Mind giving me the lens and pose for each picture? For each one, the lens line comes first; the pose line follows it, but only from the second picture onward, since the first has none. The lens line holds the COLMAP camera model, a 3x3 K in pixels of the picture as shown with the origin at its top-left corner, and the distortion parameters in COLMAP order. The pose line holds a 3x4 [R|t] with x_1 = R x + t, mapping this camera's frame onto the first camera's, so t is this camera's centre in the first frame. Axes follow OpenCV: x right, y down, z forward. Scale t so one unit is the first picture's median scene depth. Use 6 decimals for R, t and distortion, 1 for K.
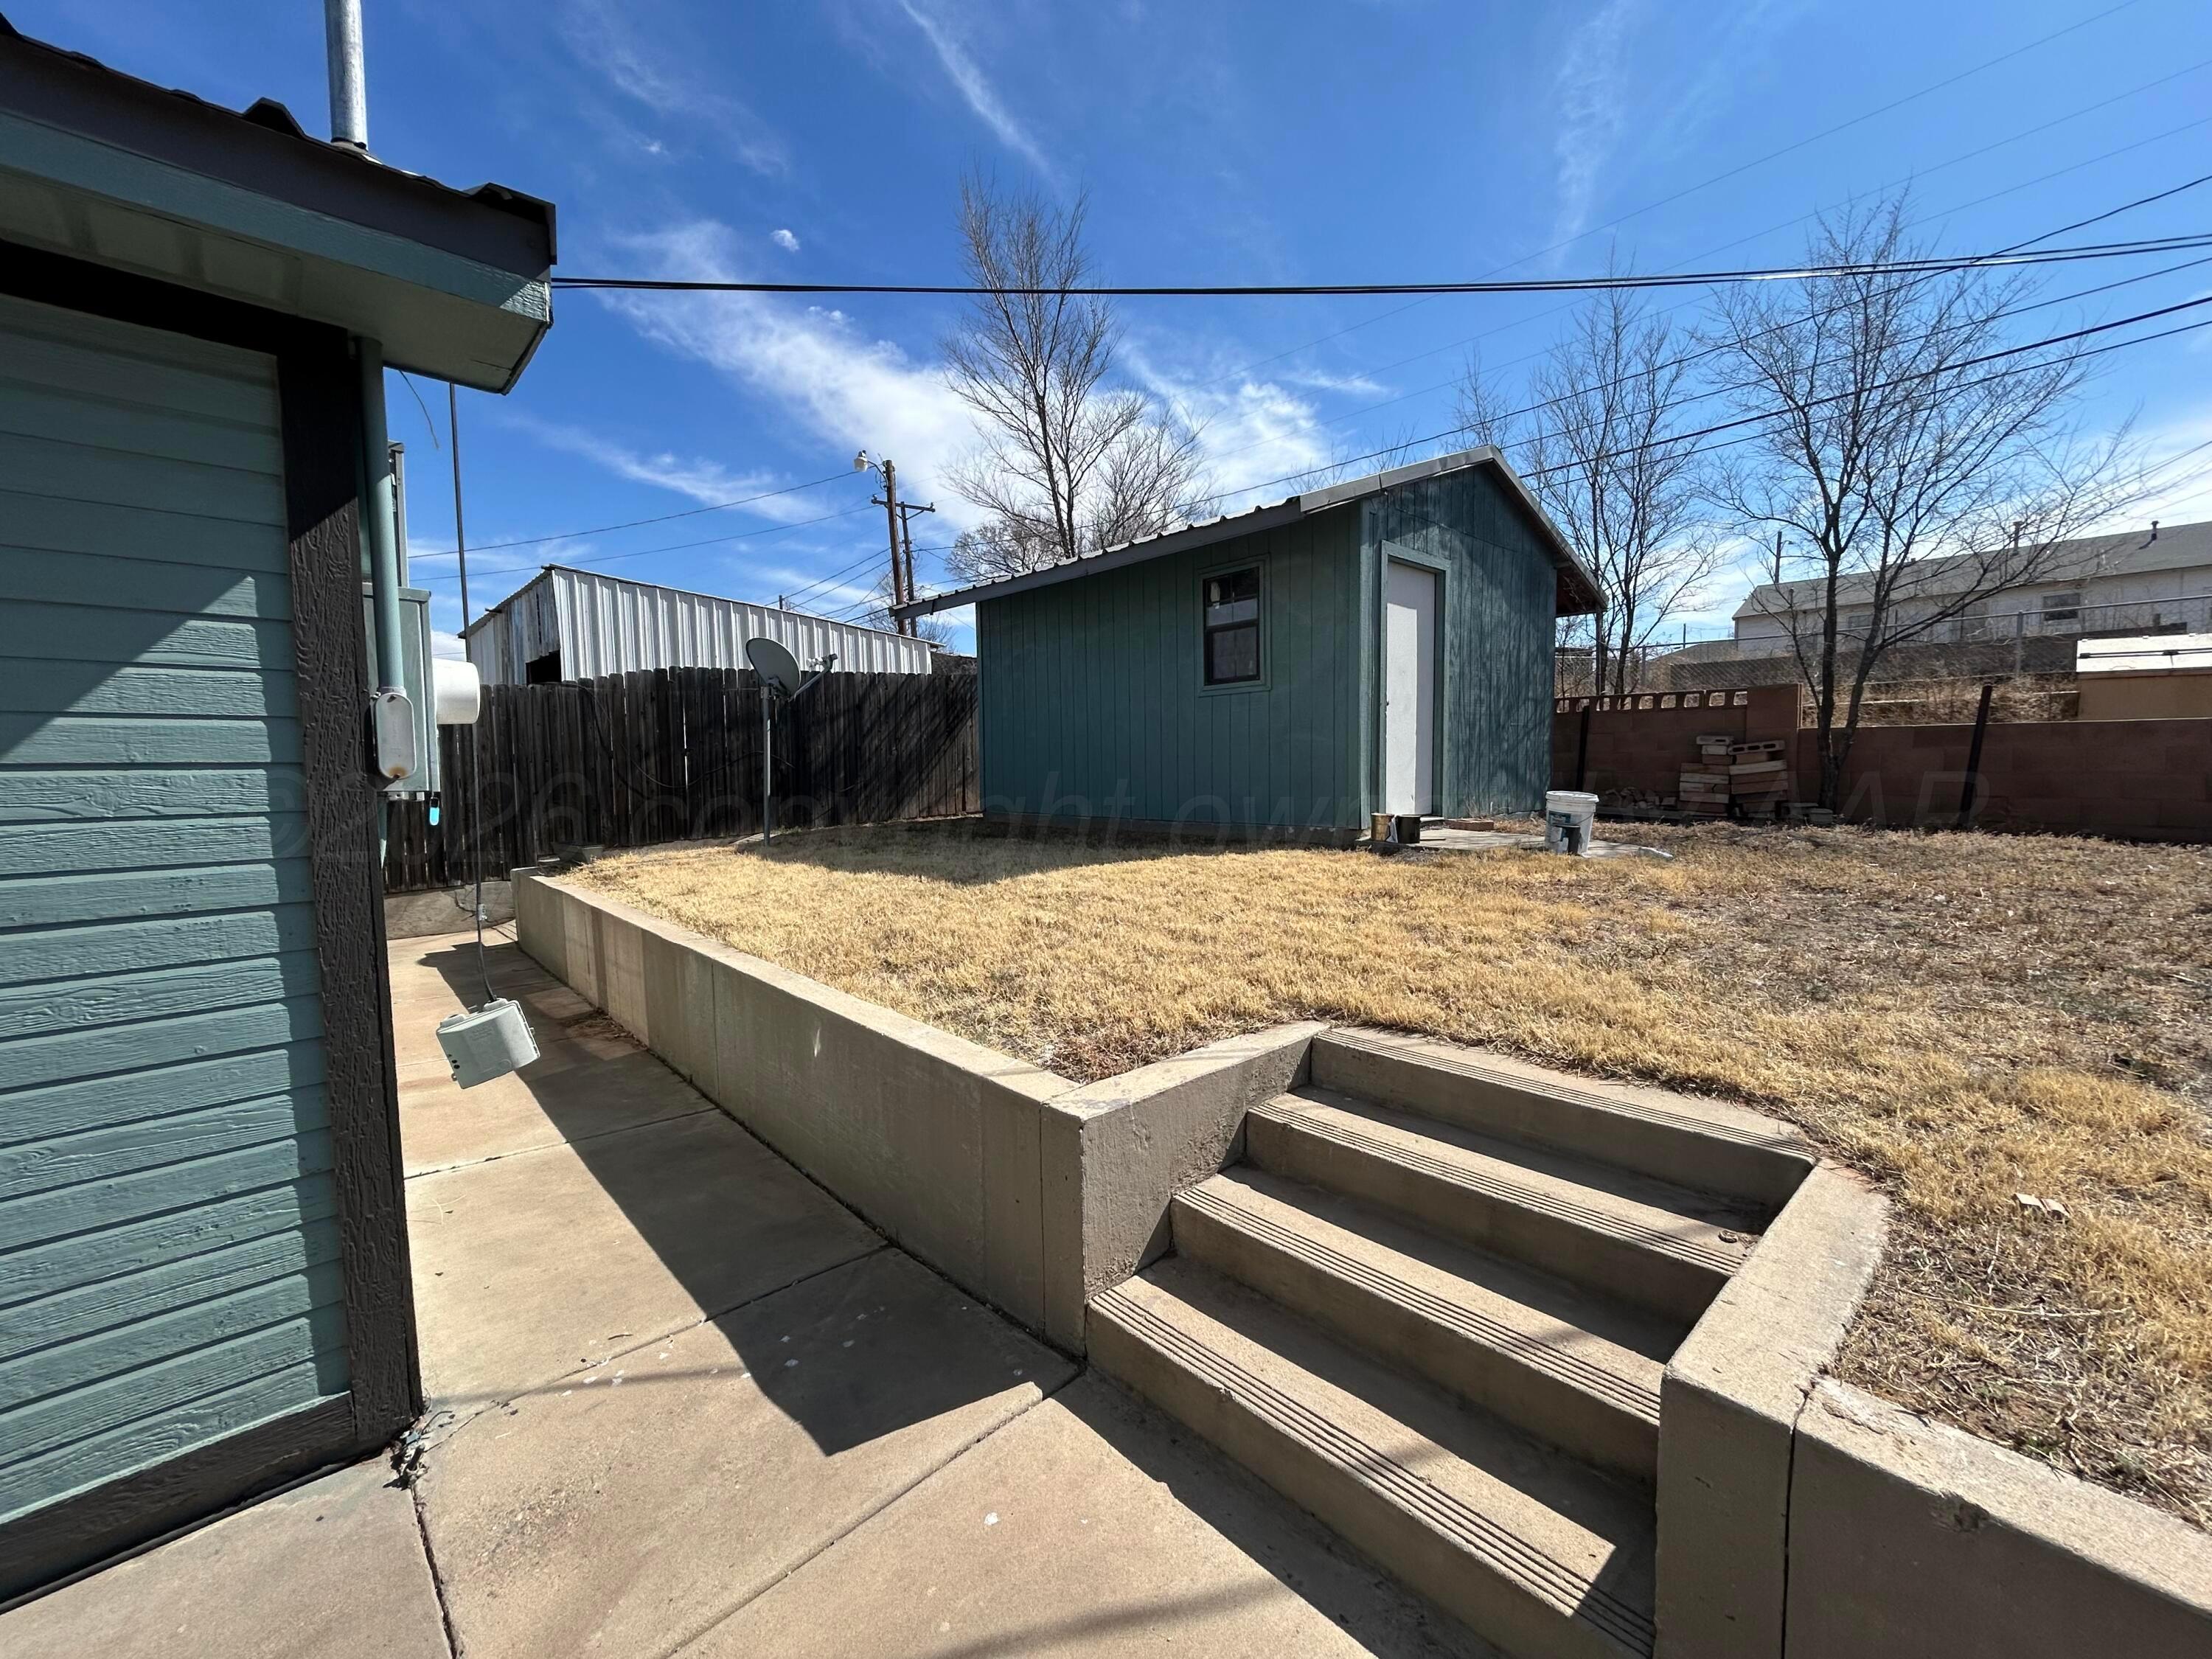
lens RADIAL K [[895.6, 0, 1116.6], [0, 895.6, 826.5], [0, 0, 1]] dist [-0.003587, 0.001273]
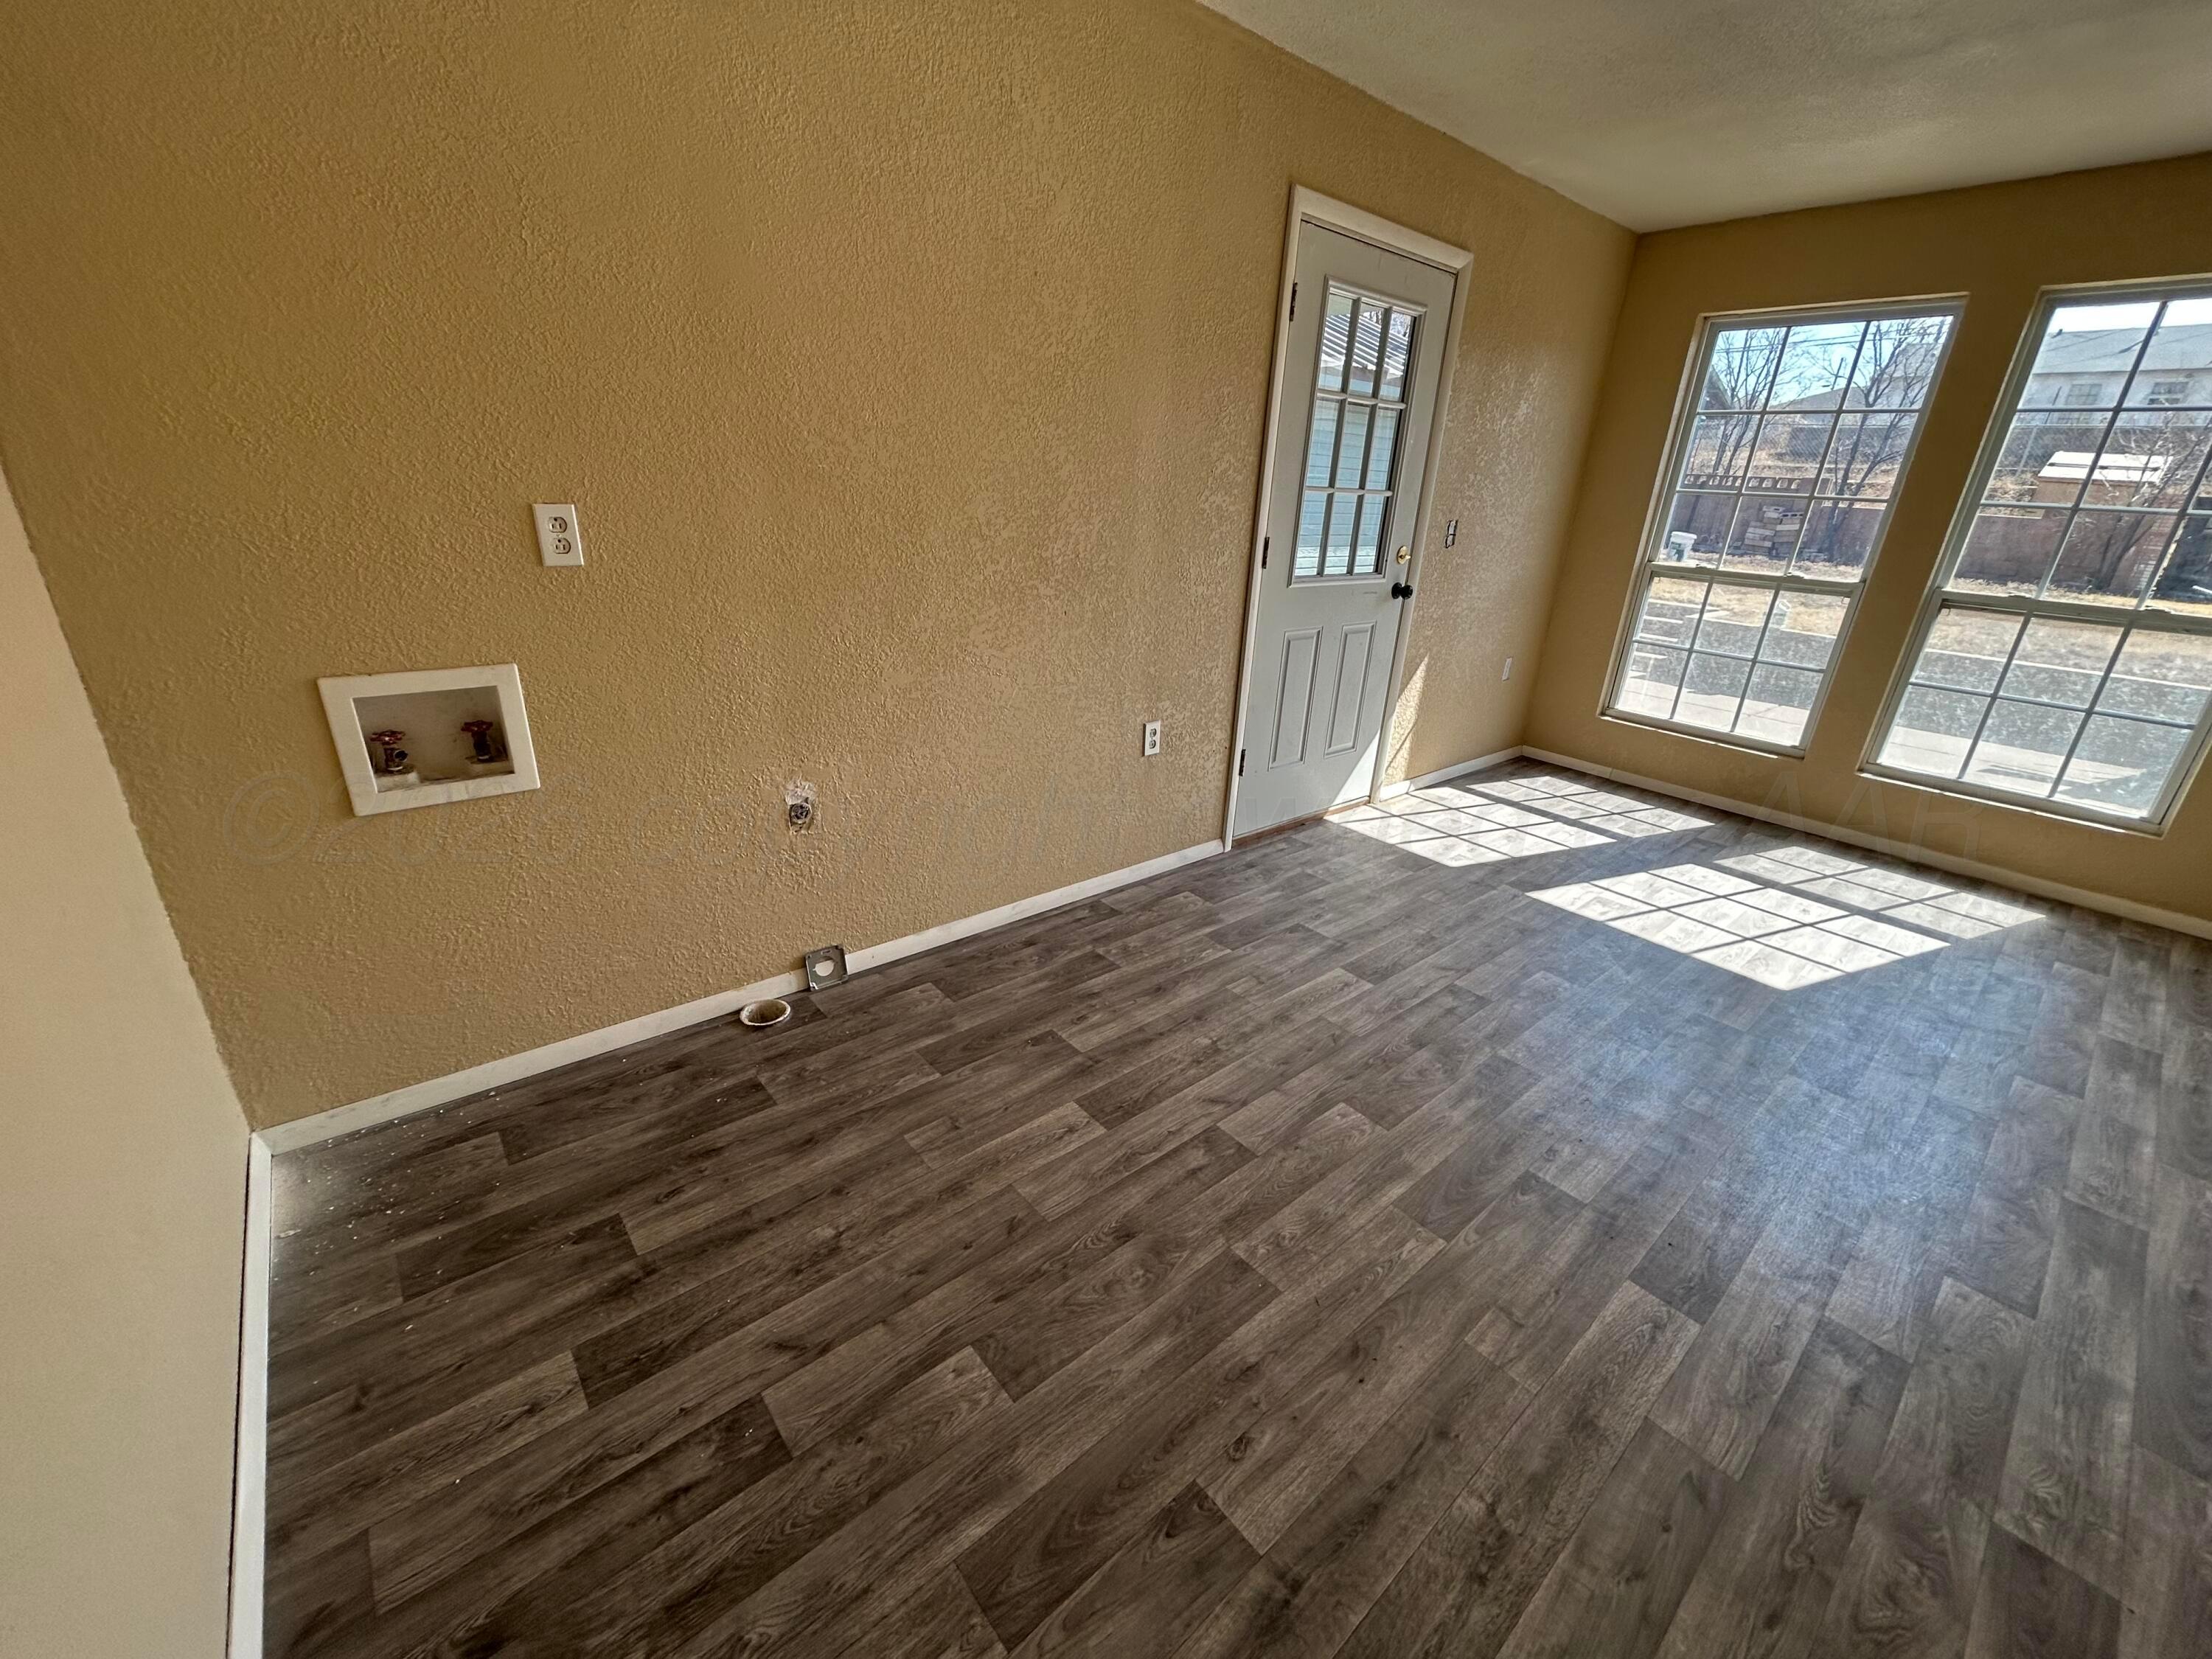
lens RADIAL K [[895.6, 0, 1109.9], [0, 895.6, 830.8], [0, 0, 1]] dist [-0.003587, 0.001273]
pose [[0.995461, 0.089916, -0.031182, -0.512665], [-0.076300, 0.949866, 0.303206, 0.070774], [0.056882, -0.299450, 0.952415, -0.930012]]
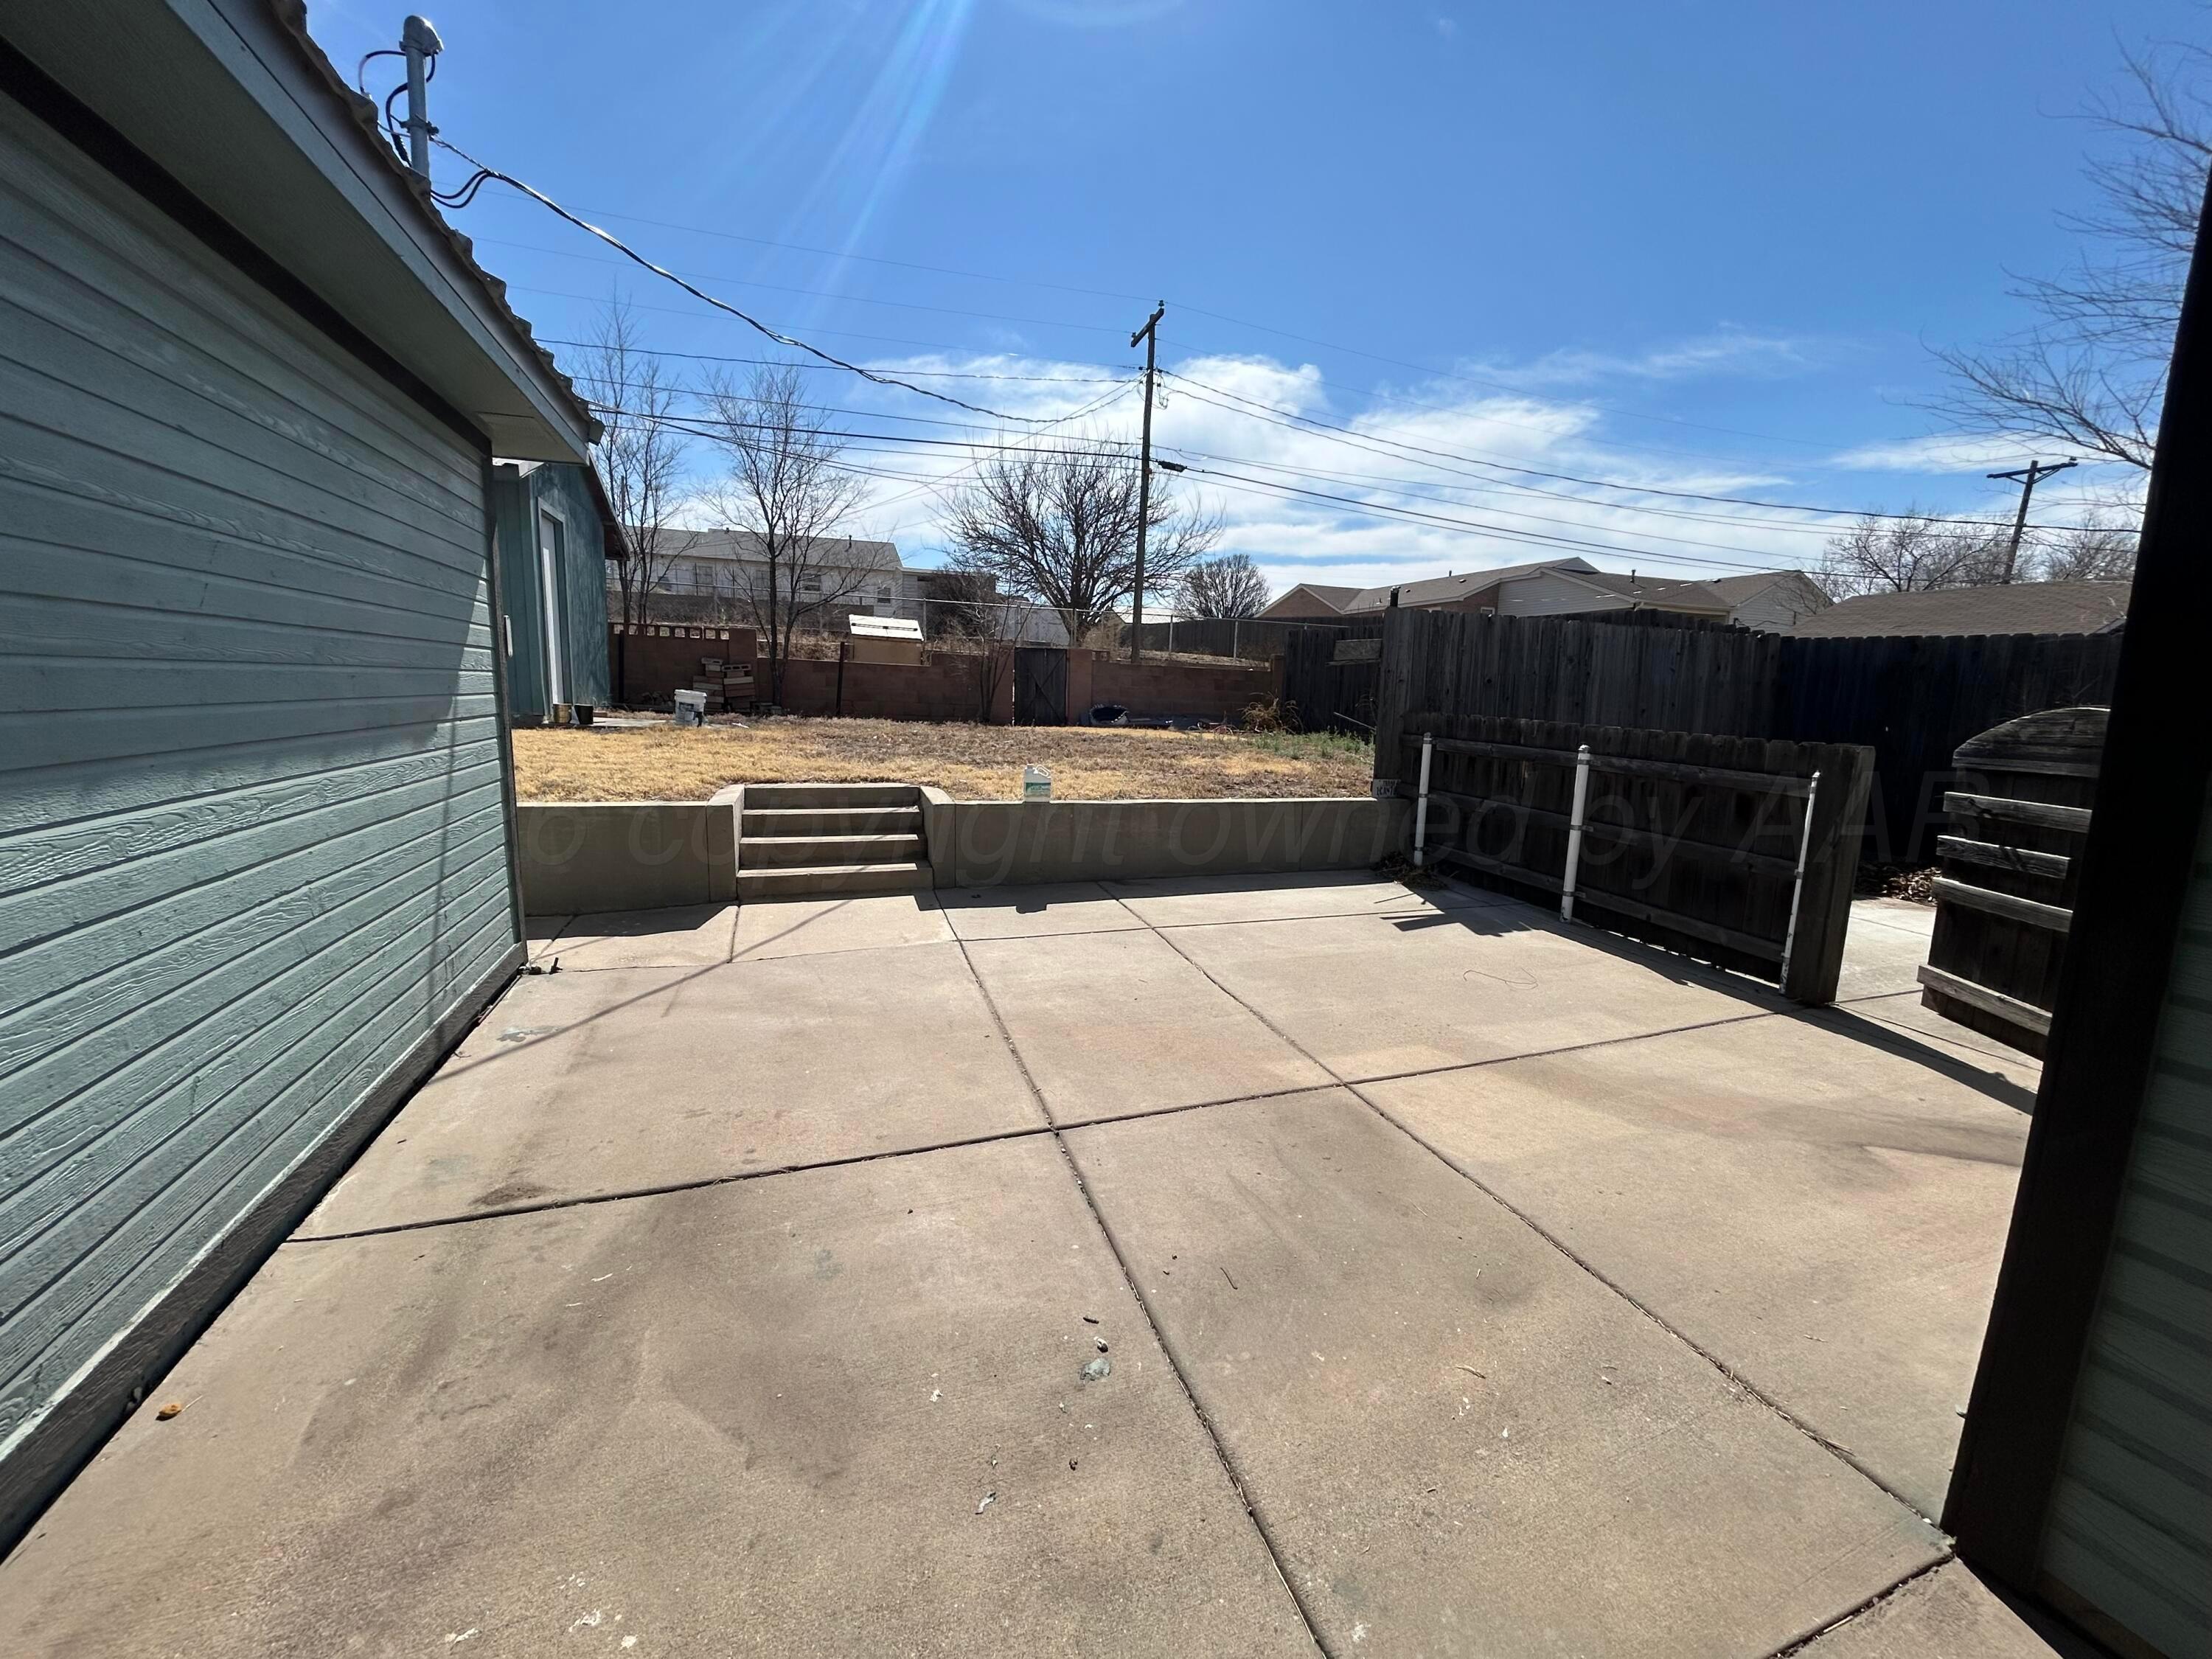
lens RADIAL K [[895.6, 0, 1107.3], [0, 895.6, 824.7], [0, 0, 1]] dist [-0.003587, 0.001273]
pose [[0.408811, -0.107253, 0.906295, -0.498283], [0.020673, 0.993904, 0.108296, 0.031243], [-0.912385, -0.025537, 0.408536, -0.268421]]
